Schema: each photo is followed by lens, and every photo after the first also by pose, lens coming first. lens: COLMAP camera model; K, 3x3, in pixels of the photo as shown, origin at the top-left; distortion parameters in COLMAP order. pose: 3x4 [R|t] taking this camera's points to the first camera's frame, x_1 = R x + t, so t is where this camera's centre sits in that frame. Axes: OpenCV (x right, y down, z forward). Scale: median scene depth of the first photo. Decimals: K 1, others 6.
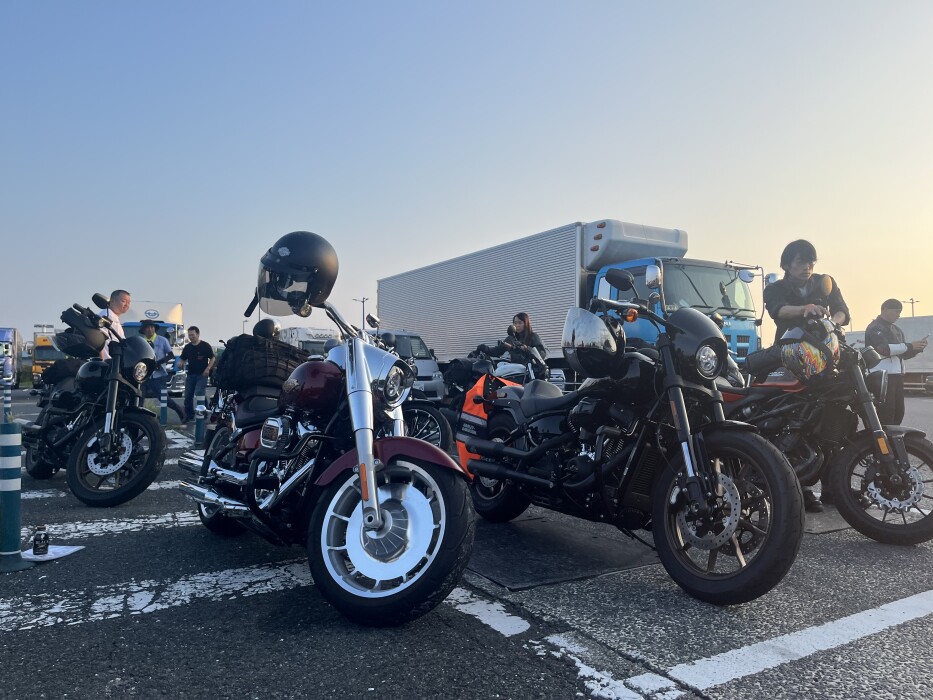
lens RADIAL K [[724.5, 0, 472.2], [0, 724.5, 349.8], [0, 0, 1]] dist [0.059480, -0.094164]
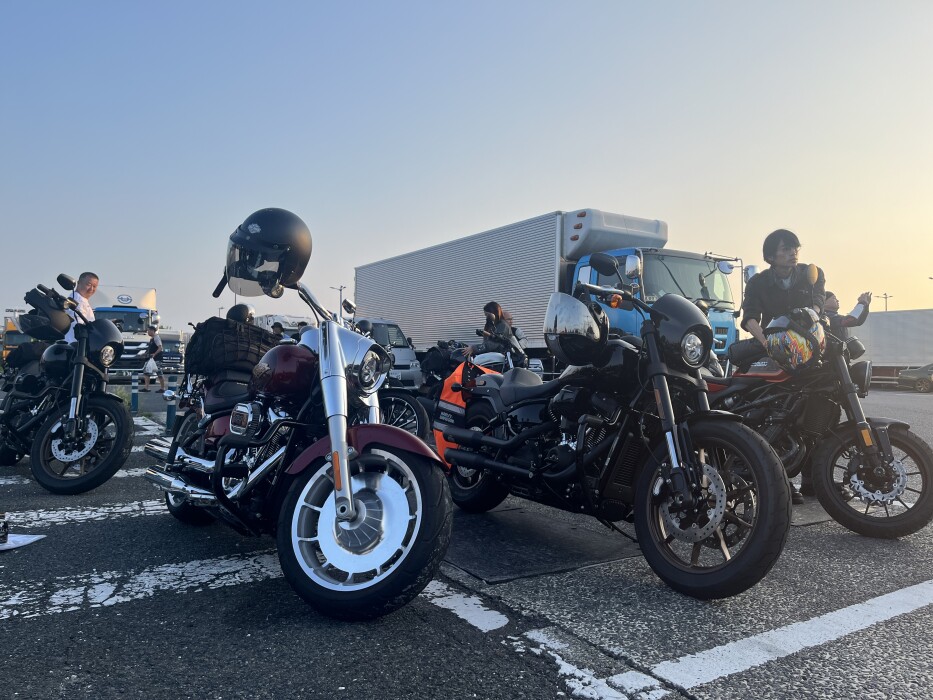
lens RADIAL K [[724.8, 0, 466.5], [0, 724.8, 350.0], [0, 0, 1]] dist [0.062130, -0.098237]
pose [[0.999678, 0.010526, 0.023072, -0.001616], [-0.010850, 0.999844, 0.013971, 0.006307], [-0.022922, -0.014217, 0.999636, 0.033316]]
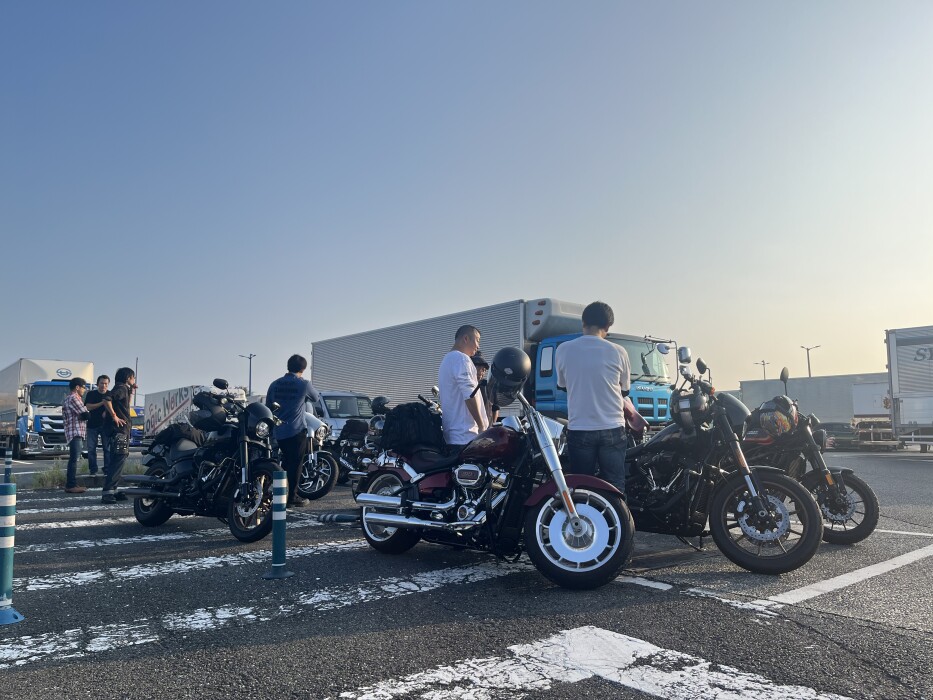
lens RADIAL K [[724.8, 0, 466.5], [0, 724.8, 350.0], [0, 0, 1]] dist [0.062130, -0.098237]
pose [[0.987200, 0.011106, 0.159098, -0.513823], [0.001263, 0.996997, -0.077433, -0.026119], [-0.159480, 0.076642, 0.984221, -0.483735]]
